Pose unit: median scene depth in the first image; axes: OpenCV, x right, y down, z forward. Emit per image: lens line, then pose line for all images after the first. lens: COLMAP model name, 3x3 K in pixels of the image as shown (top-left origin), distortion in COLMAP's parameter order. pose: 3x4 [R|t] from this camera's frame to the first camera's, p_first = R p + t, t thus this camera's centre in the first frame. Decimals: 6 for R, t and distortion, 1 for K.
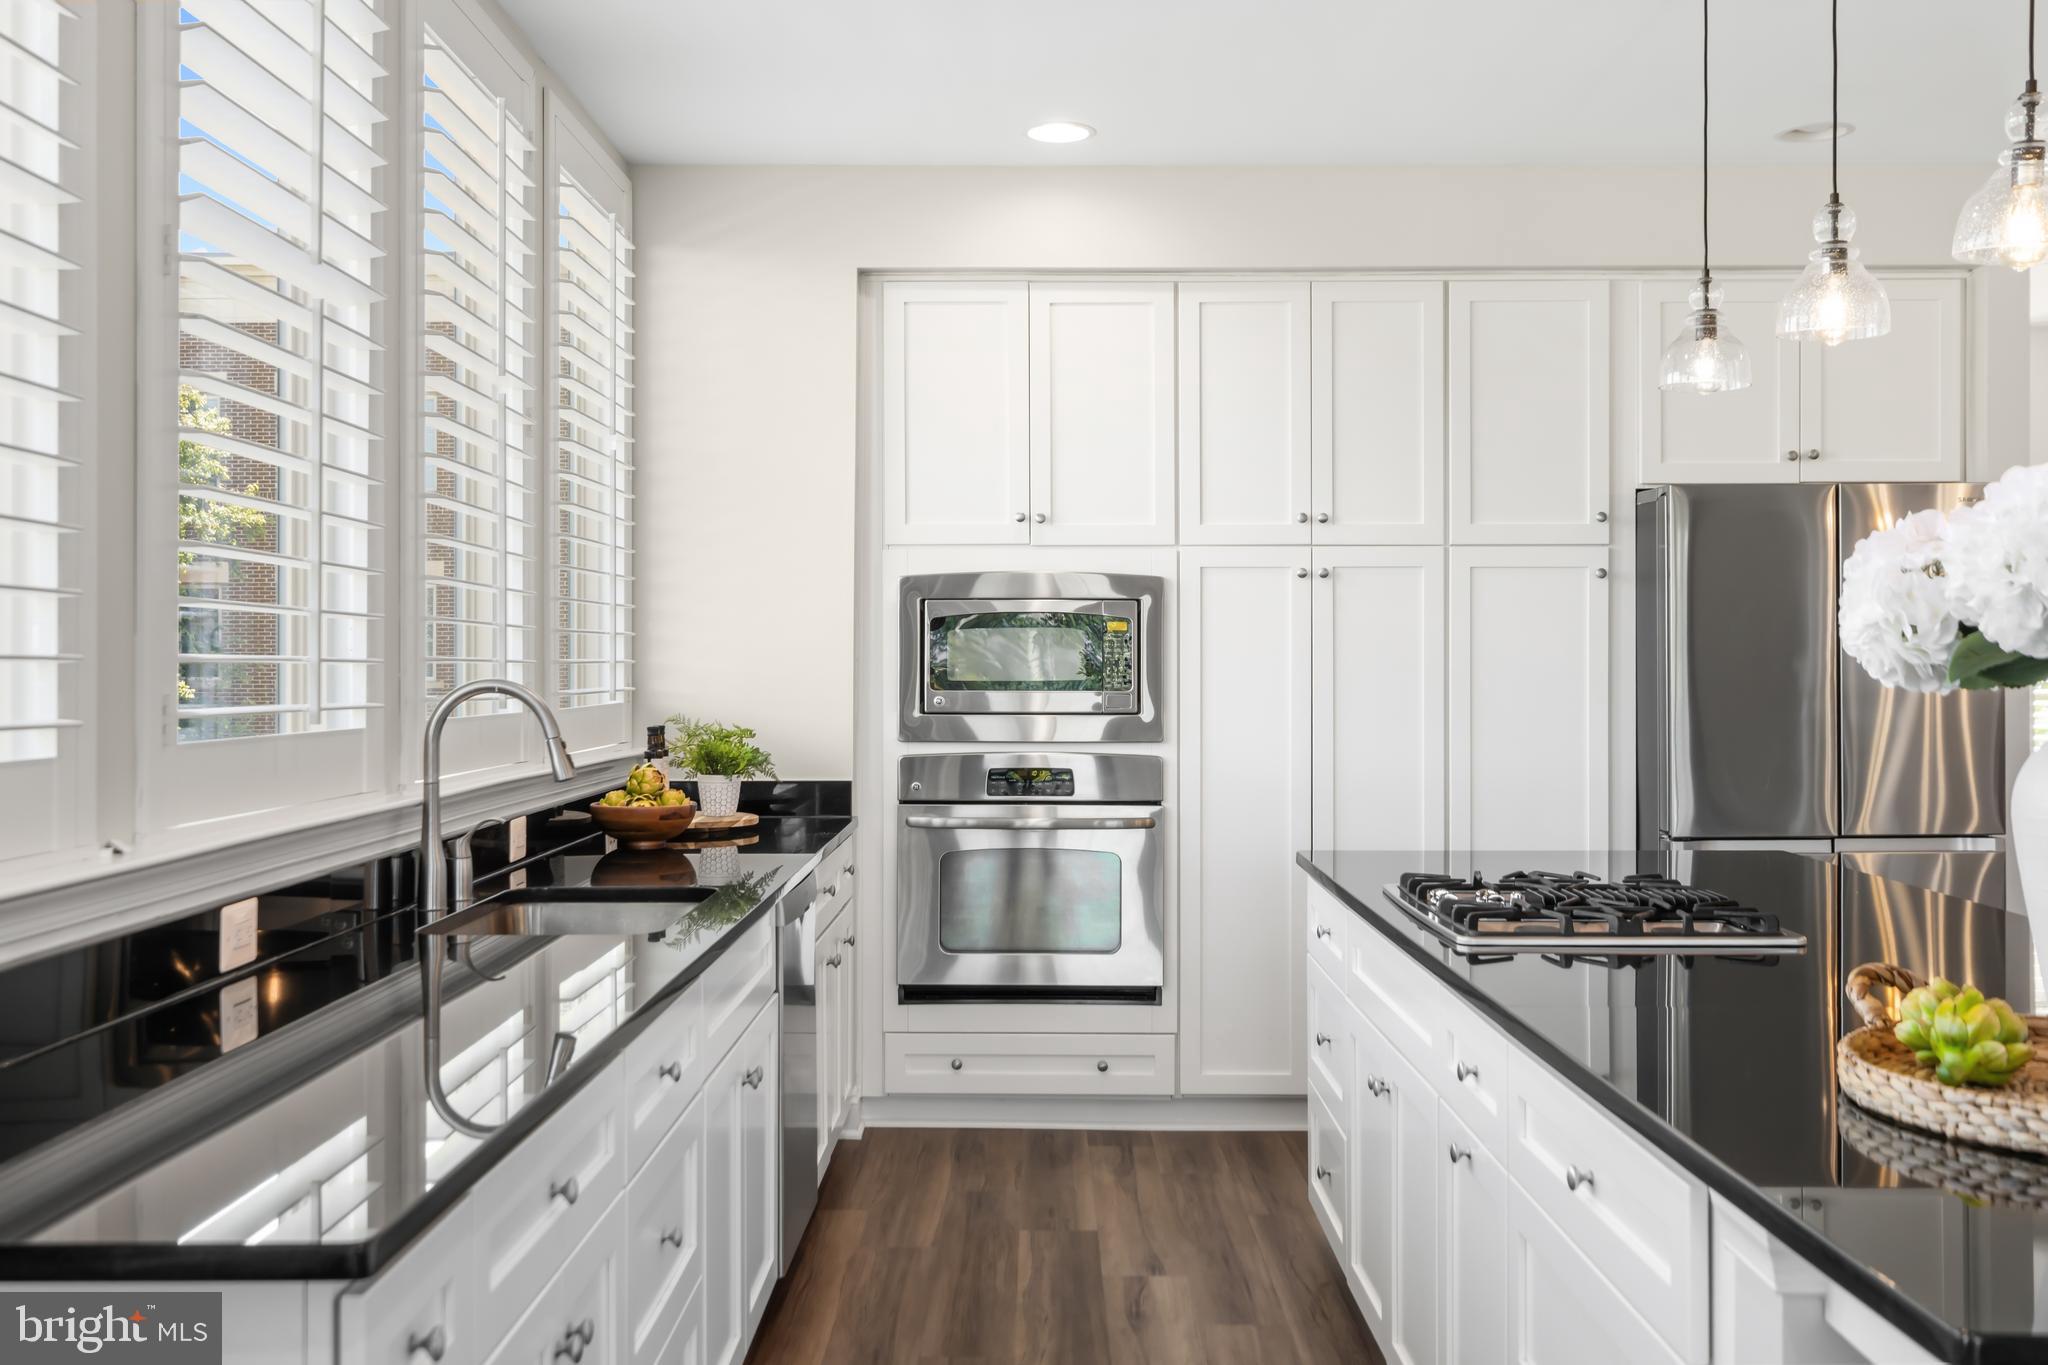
lens RADIAL K [[2042.1, 0, 1015.4], [0, 2042.1, 671.5], [0, 0, 1]] dist [0.011378, 0.000000]
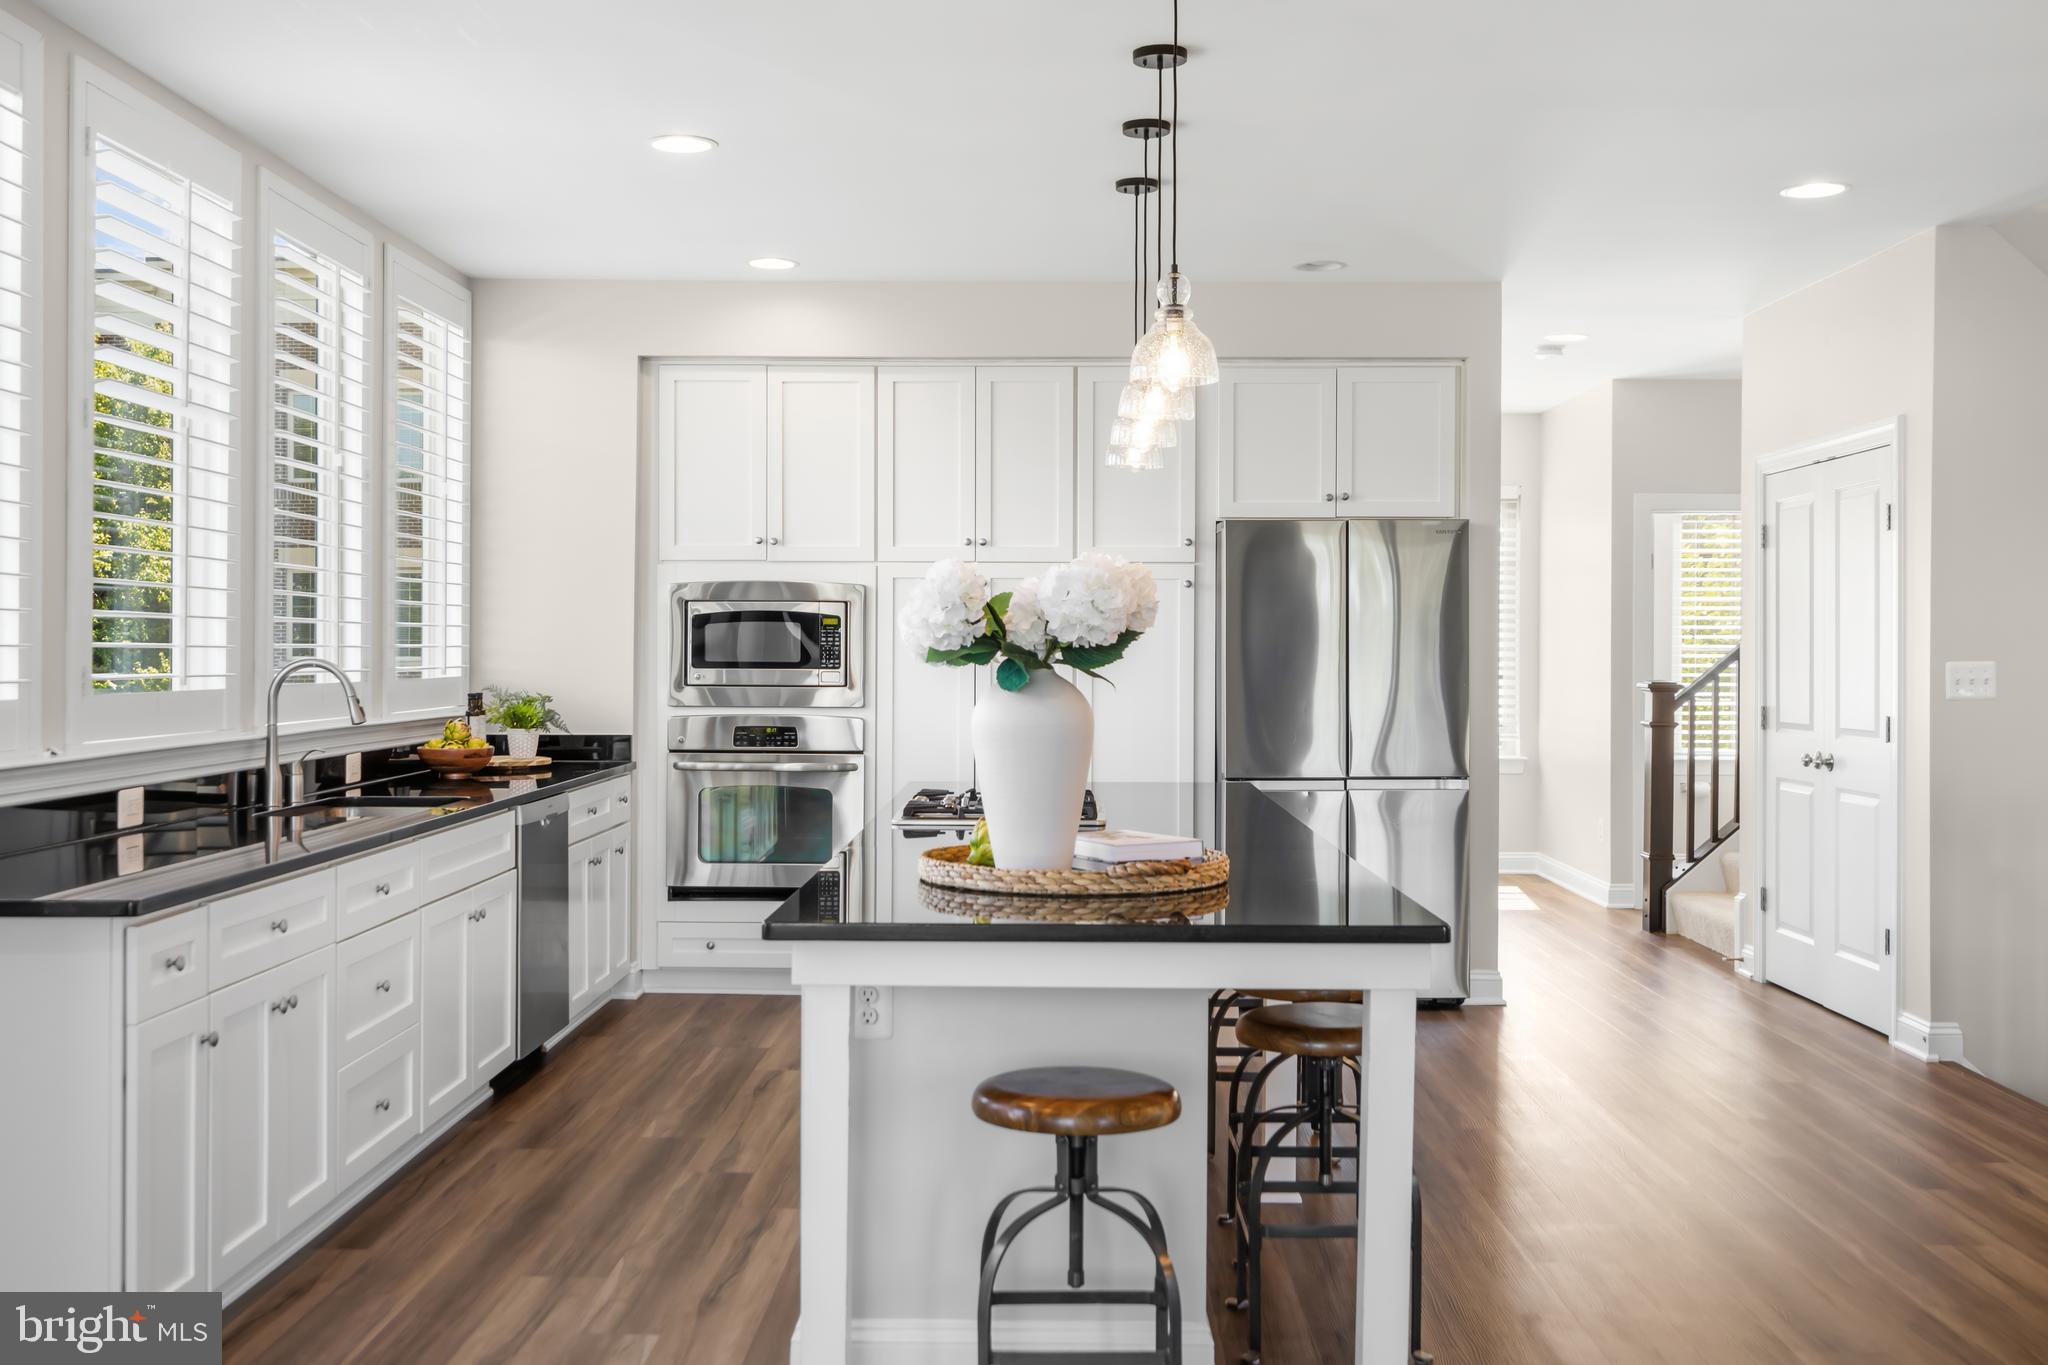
lens RADIAL K [[2042.1, 0, 1024.5], [0, 2042.1, 655.3], [0, 0, 1]] dist [0.011378, 0.000000]
pose [[0.999965, 0.004735, -0.006863, 0.197799], [-0.004735, 0.999989, 0.000131, -0.000840], [0.006863, -0.000099, 0.999976, -0.367643]]
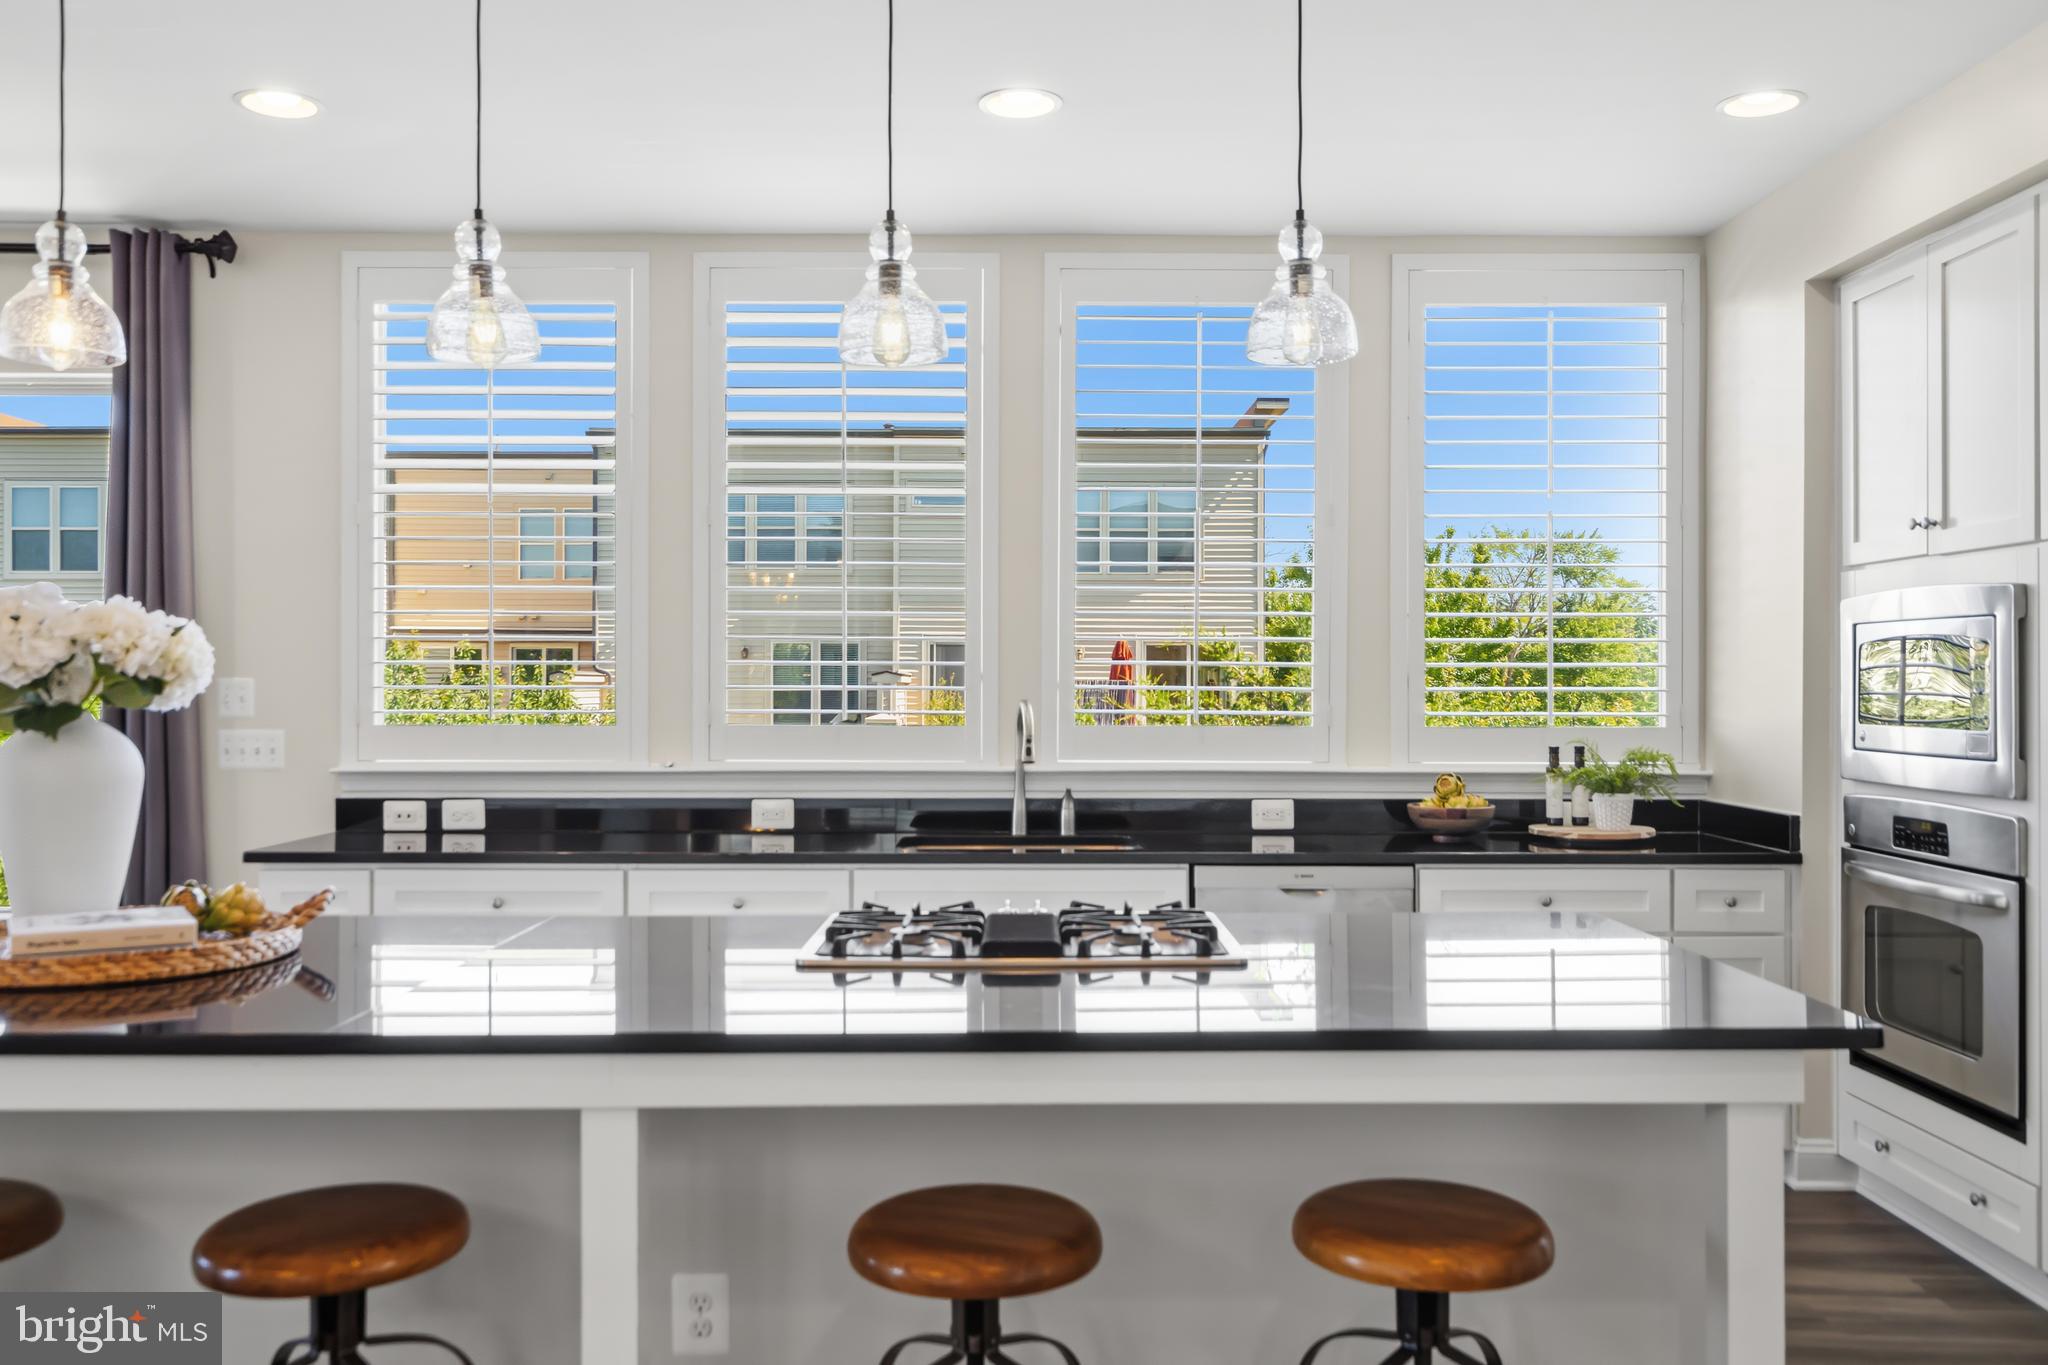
lens RADIAL K [[1656.1, 0, 1008.3], [0, 1656.1, 682.0], [0, 0, 1]] dist [-0.009765, -0.009267]
pose [[-0.001022, 0.002545, -0.999996, 0.729454], [-0.005188, 0.999983, 0.002550, -0.009908], [0.999986, 0.005190, -0.001009, 0.661233]]
